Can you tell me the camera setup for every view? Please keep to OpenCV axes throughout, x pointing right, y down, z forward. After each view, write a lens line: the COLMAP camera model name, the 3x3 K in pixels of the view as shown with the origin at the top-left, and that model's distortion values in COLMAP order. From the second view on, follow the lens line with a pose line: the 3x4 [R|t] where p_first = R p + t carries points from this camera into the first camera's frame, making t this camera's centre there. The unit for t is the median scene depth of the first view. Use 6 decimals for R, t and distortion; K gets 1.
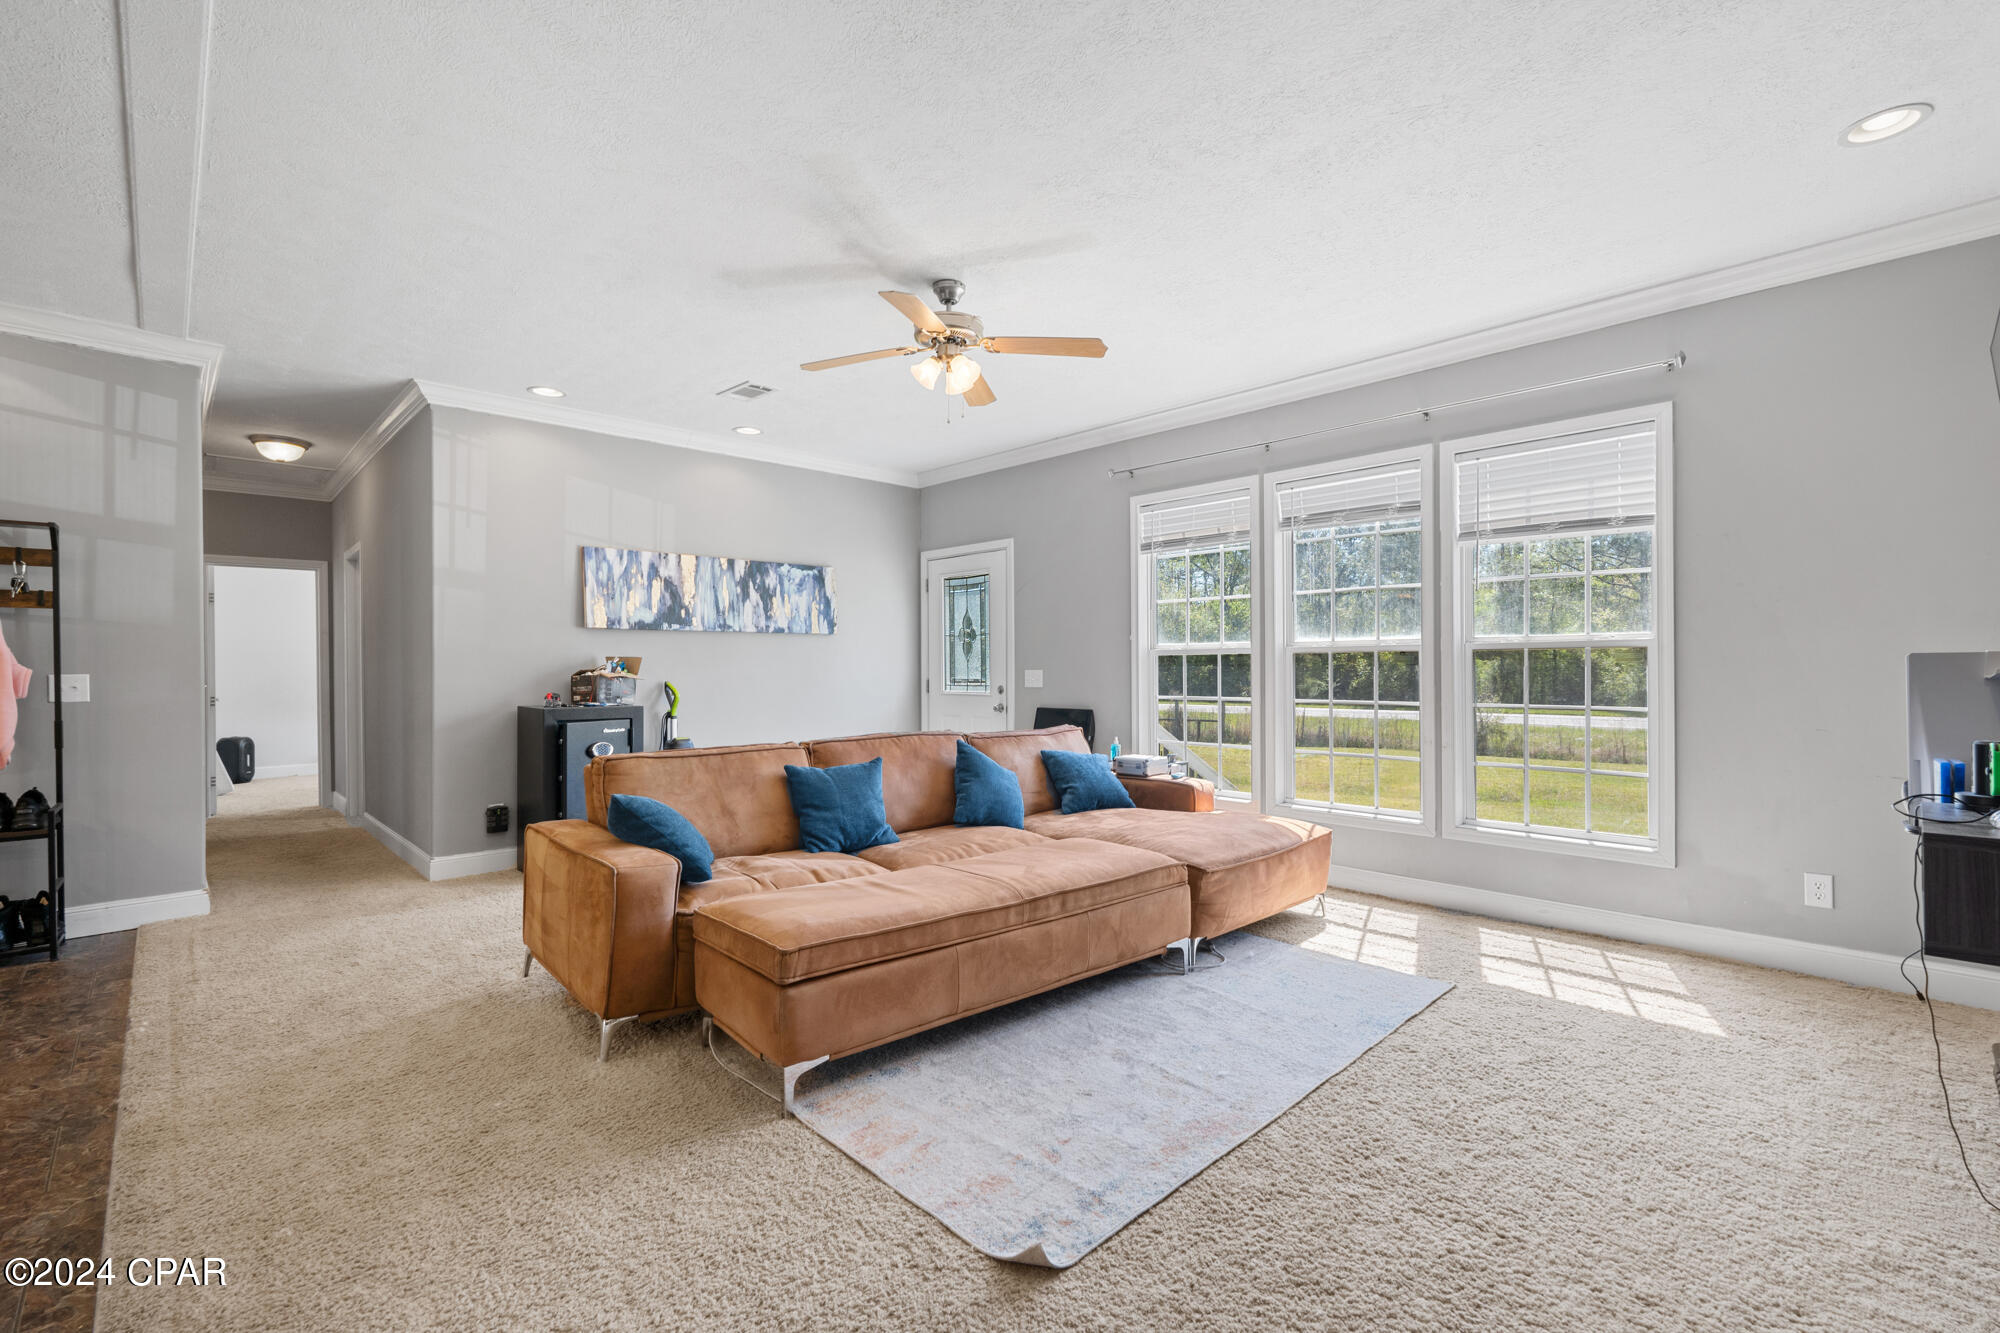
lens RADIAL K [[880.3, 0, 1003.1], [0, 880.3, 670.9], [0, 0, 1]] dist [-0.001183, -0.000026]
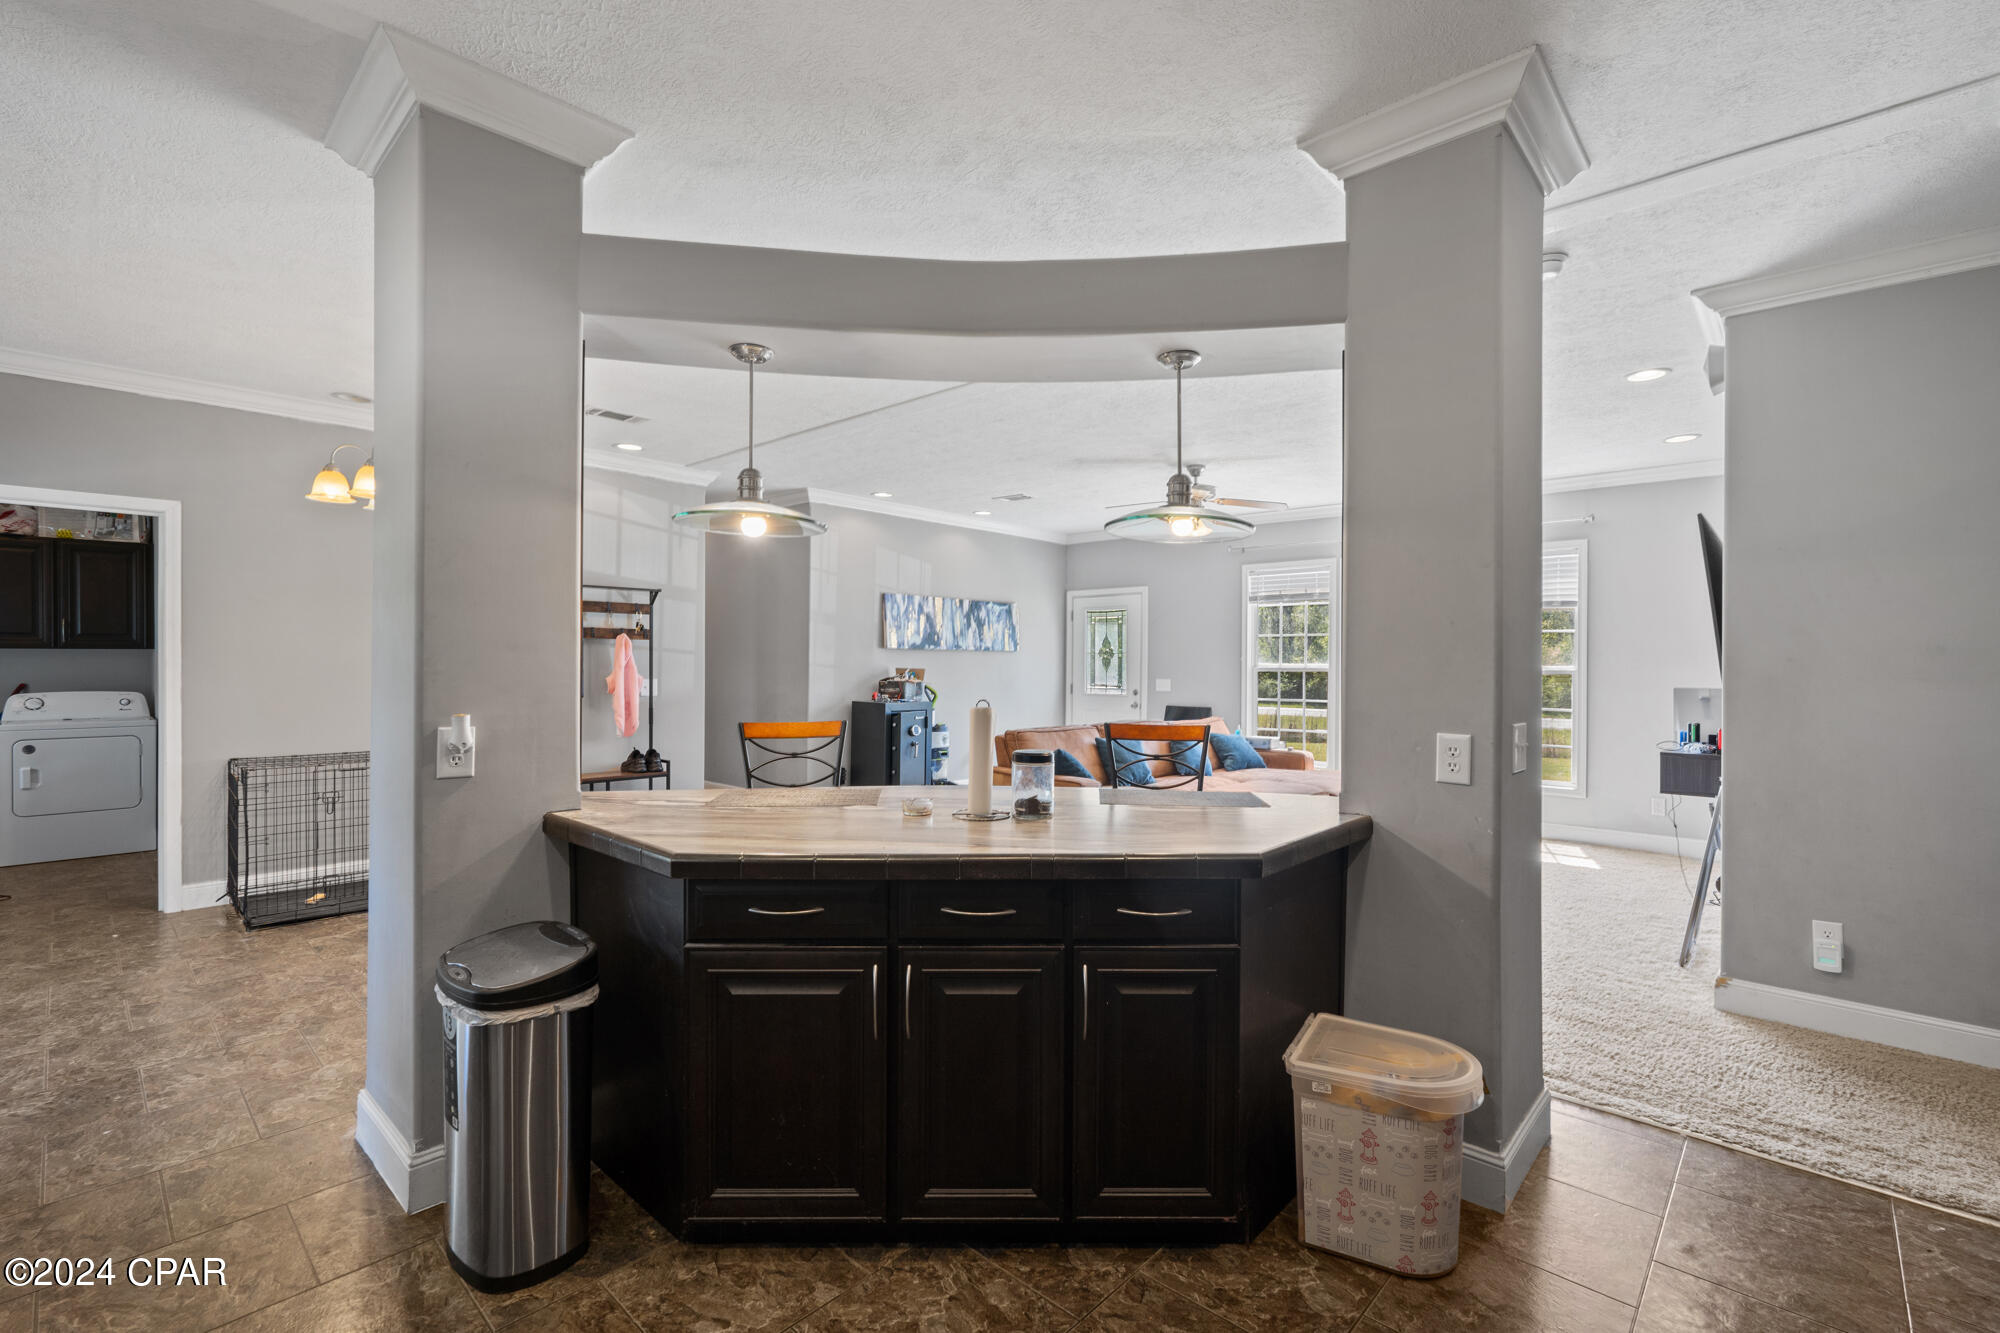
lens RADIAL K [[877.9, 0, 1006.6], [0, 877.9, 668.9], [0, 0, 1]] dist [-0.007278, 0.000606]
pose [[0.998030, 0.012215, 0.061545, -0.344431], [-0.012326, 0.999923, 0.001424, -0.018241], [-0.061523, -0.002180, 0.998103, -0.462537]]
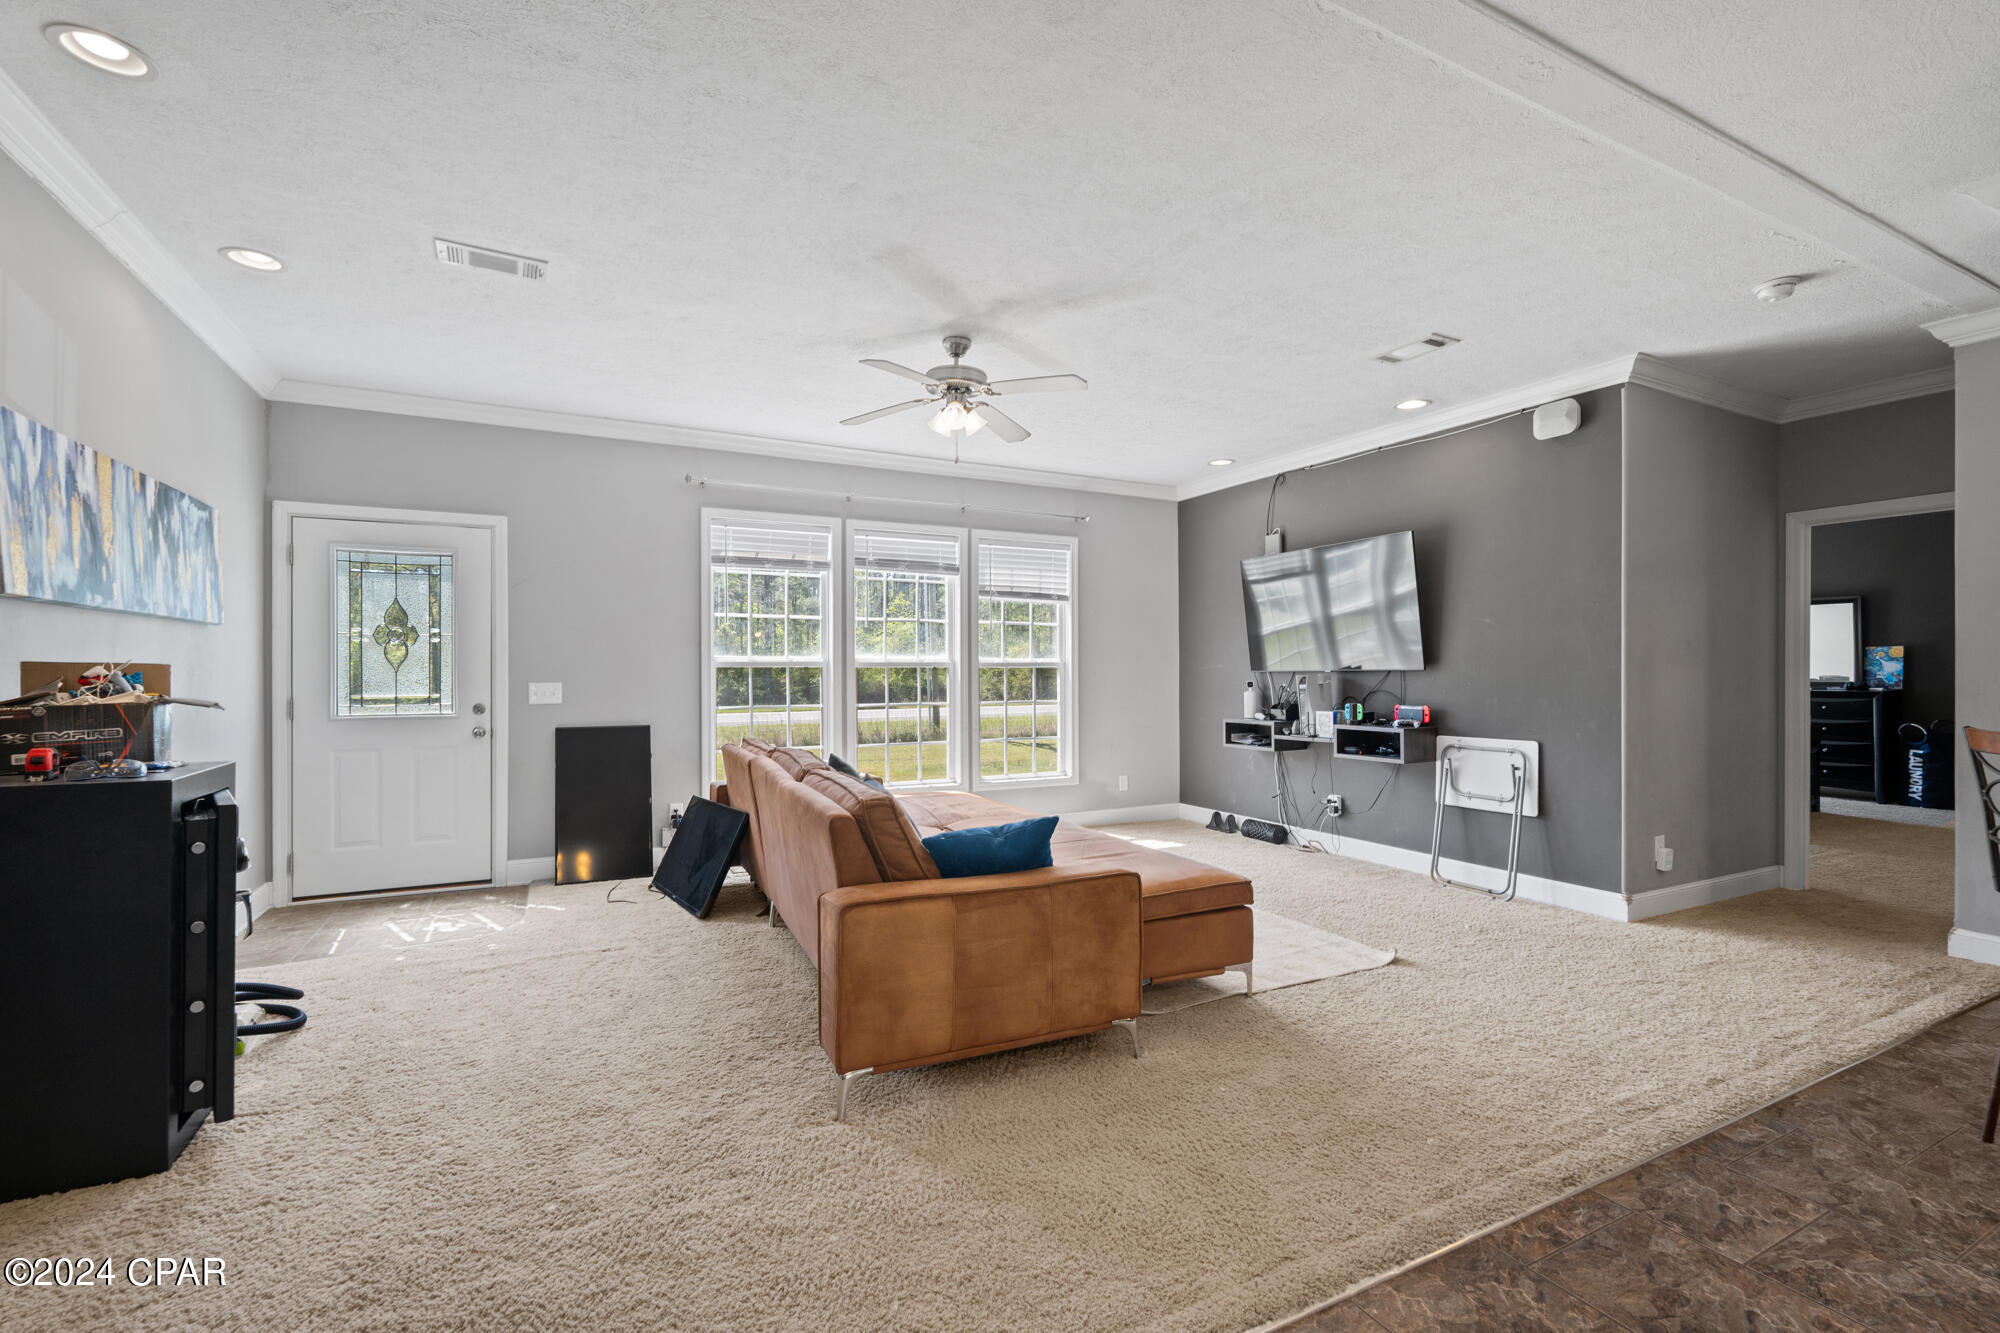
lens RADIAL K [[880.3, 0, 1003.1], [0, 880.3, 670.9], [0, 0, 1]] dist [-0.001183, -0.000026]
pose [[0.283247, 0.002182, 0.959045, -0.706403], [0.003100, 0.999990, -0.003190, -0.009028], [-0.959042, 0.003876, 0.283237, 0.396256]]
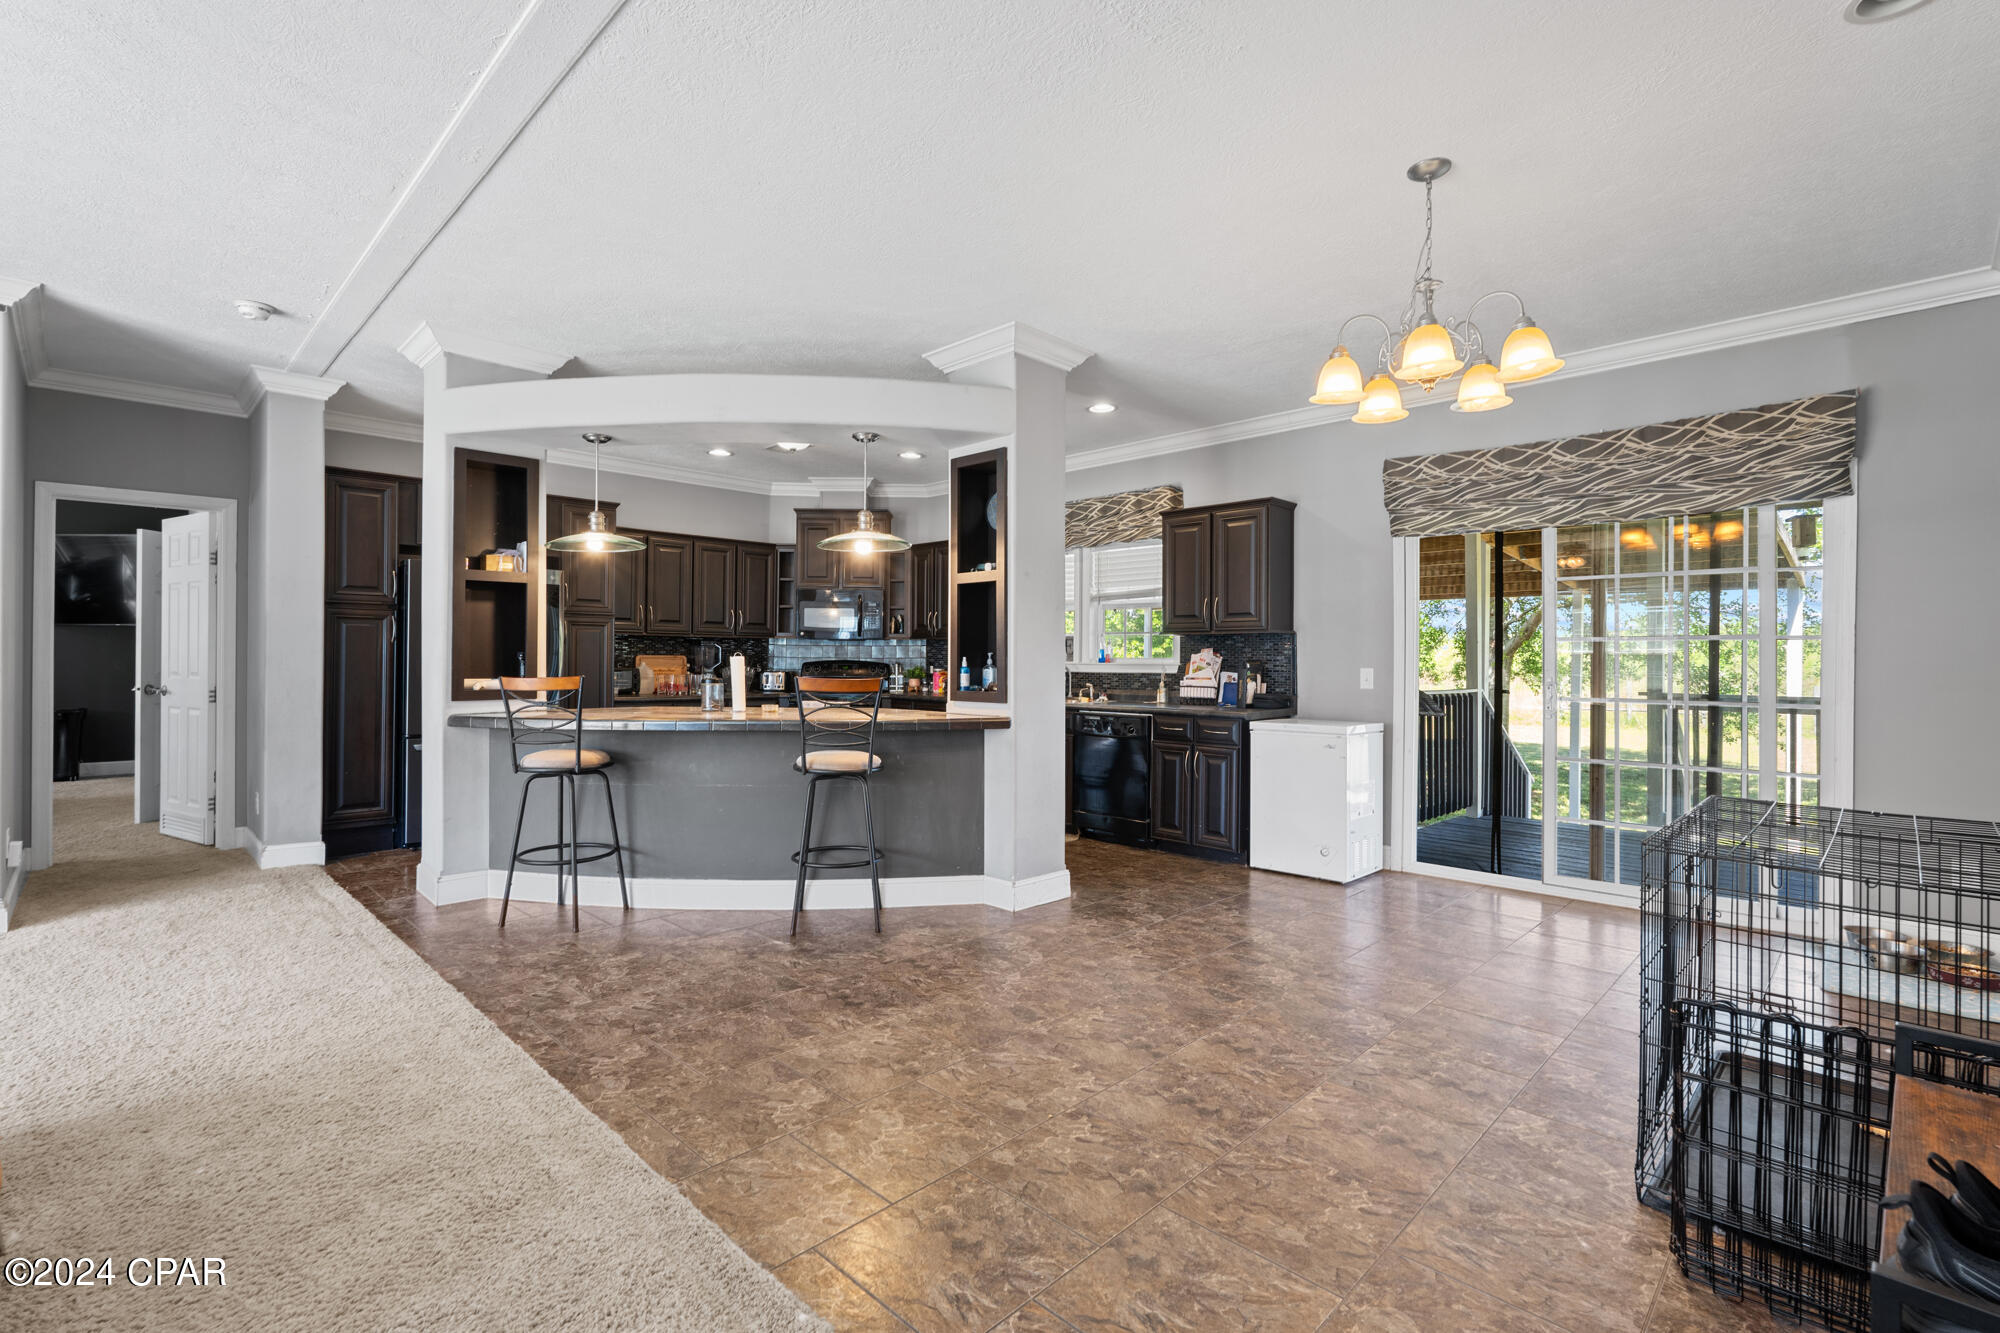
lens RADIAL K [[902.4, 0, 999.5], [0, 902.4, 654.1], [0, 0, 1]] dist [-0.005192, 0.000418]
pose [[-0.999612, 0.000965, -0.027846, -0.545535], [0.000968, 1.000000, -0.000082, 0.001114], [0.027846, -0.000109, -0.999612, 0.781070]]
